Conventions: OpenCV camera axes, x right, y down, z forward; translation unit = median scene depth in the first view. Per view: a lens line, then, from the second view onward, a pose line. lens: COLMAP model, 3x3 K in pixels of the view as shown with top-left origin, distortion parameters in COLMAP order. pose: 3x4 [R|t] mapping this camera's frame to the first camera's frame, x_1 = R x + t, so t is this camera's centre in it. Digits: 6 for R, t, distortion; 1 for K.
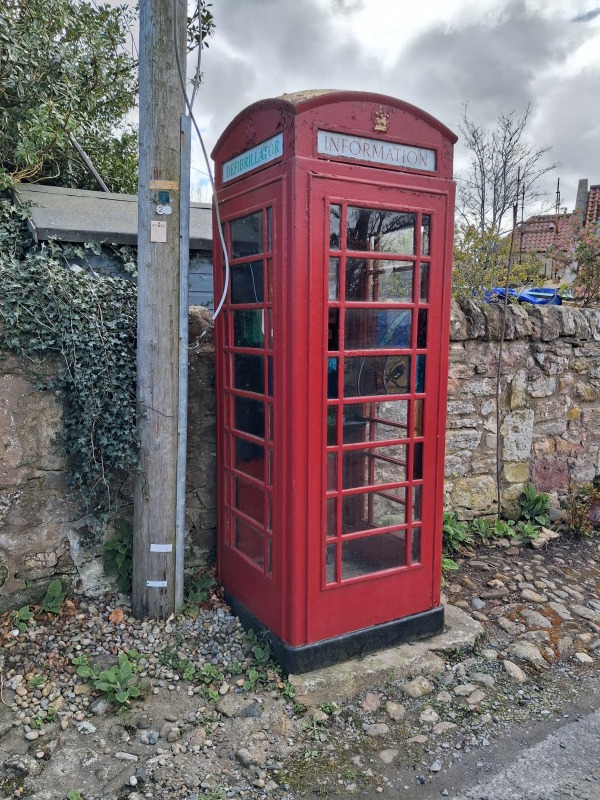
lens RADIAL K [[638.1, 0, 300.0], [0, 638.1, 400.0], [0, 0, 1]] dist [0.146366, -0.336837]
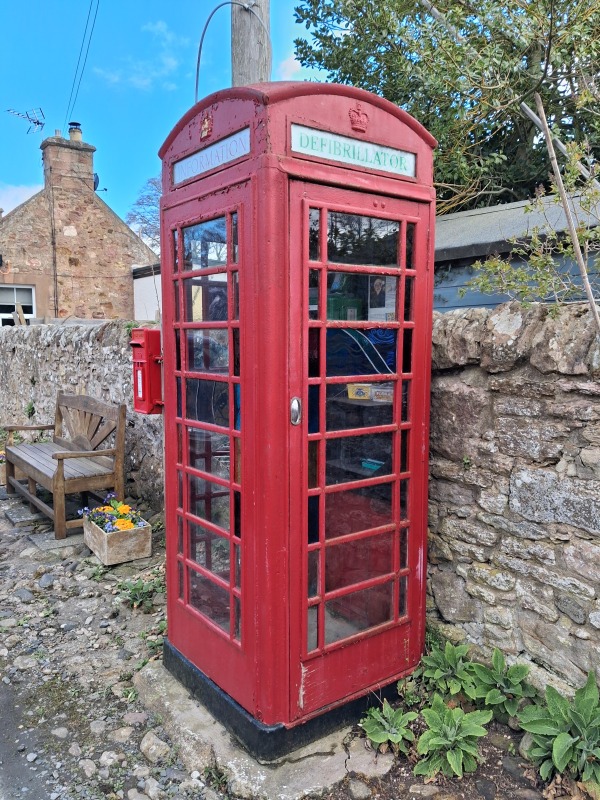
lens RADIAL K [[627.2, 0, 300.0], [0, 627.2, 400.0], [0, 0, 1]] dist [0.059099, -0.089163]
pose [[0.113994, 0.098893, -0.988547, 0.923647], [-0.115359, 0.989620, 0.085698, -0.120739], [0.986761, 0.104269, 0.124218, 0.933707]]
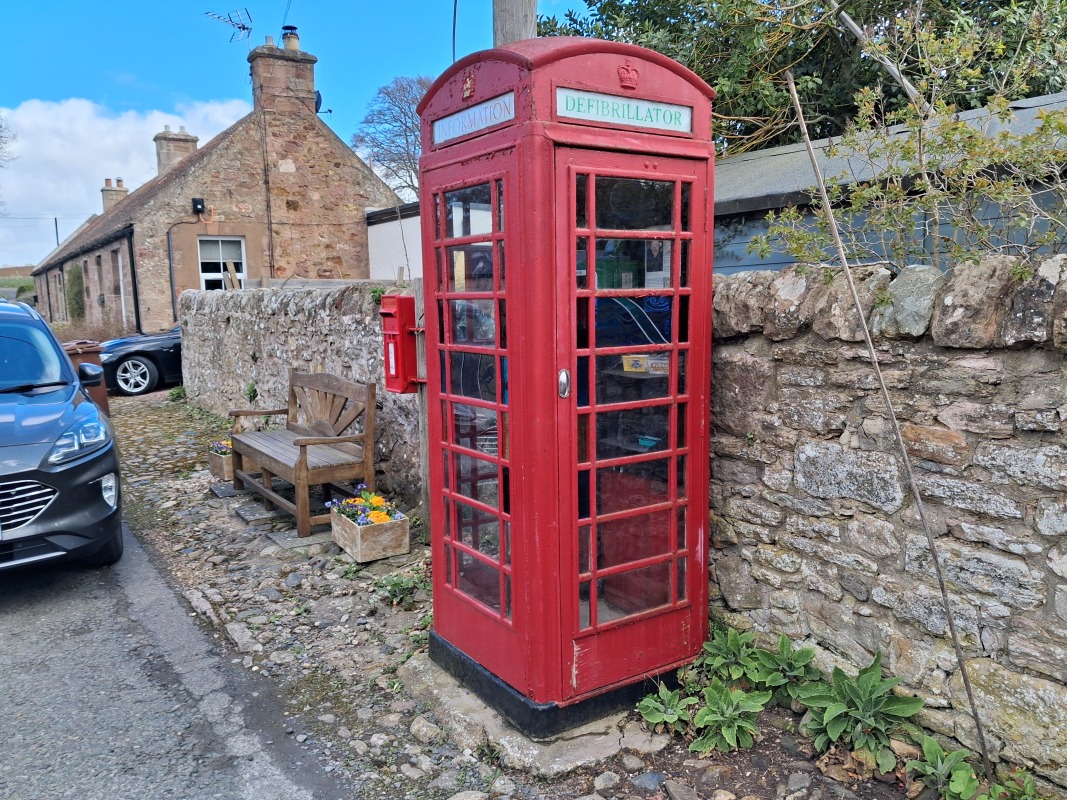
lens RADIAL K [[851.1, 0, 533.5], [0, 851.1, 400.0], [0, 0, 1]] dist [0.146366, -0.336837]
pose [[0.055169, 0.121532, -0.991053, 1.167125], [-0.098001, 0.988431, 0.115755, -0.135278], [0.993656, 0.090738, 0.066441, 0.923033]]
